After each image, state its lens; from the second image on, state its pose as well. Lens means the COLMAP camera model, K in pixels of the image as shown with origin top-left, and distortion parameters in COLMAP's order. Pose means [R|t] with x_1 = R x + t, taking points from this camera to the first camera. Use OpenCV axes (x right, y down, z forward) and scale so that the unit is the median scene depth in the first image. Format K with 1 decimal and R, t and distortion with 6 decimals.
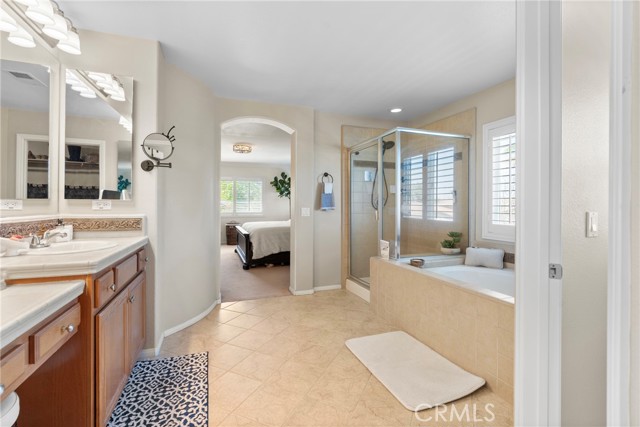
lens RADIAL K [[290.8, 0, 320.0], [0, 290.8, 209.5], [0, 0, 1]] dist [-0.002301, 0.000614]
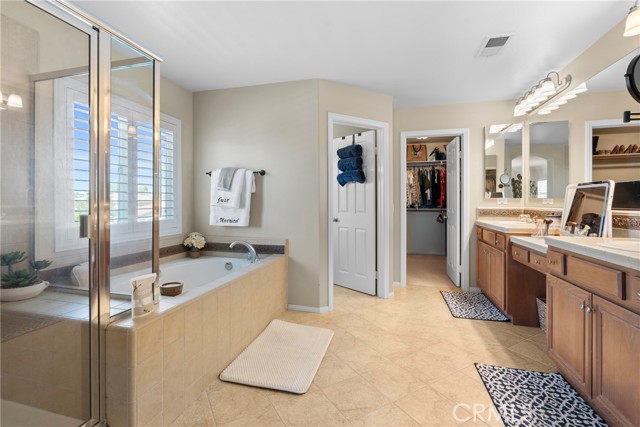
lens RADIAL K [[290.8, 0, 315.8], [0, 290.8, 199.7], [0, 0, 1]] dist [-0.002301, 0.000614]
pose [[-0.812969, 0.011369, 0.582196, -0.416432], [-0.001082, 0.999778, -0.021035, 0.003215], [-0.582306, -0.017731, -0.812776, 1.831499]]
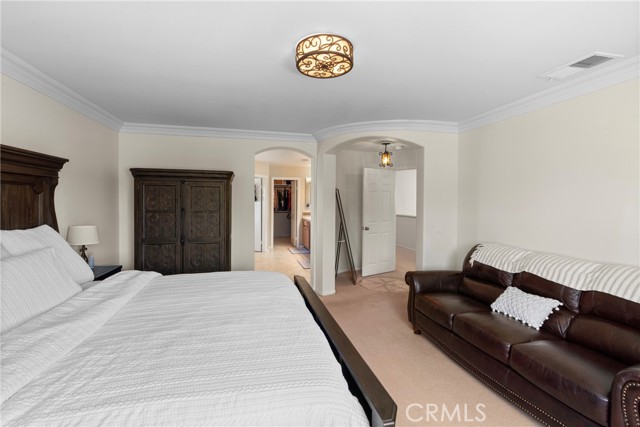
lens RADIAL K [[290.8, 0, 319.6], [0, 290.8, 208.2], [0, 0, 1]] dist [-0.002301, 0.000614]
pose [[-0.993804, -0.002628, 0.111115, -0.796023], [-0.000807, 0.999865, 0.016429, -0.085271], [-0.111143, 0.016237, -0.993672, 3.532830]]
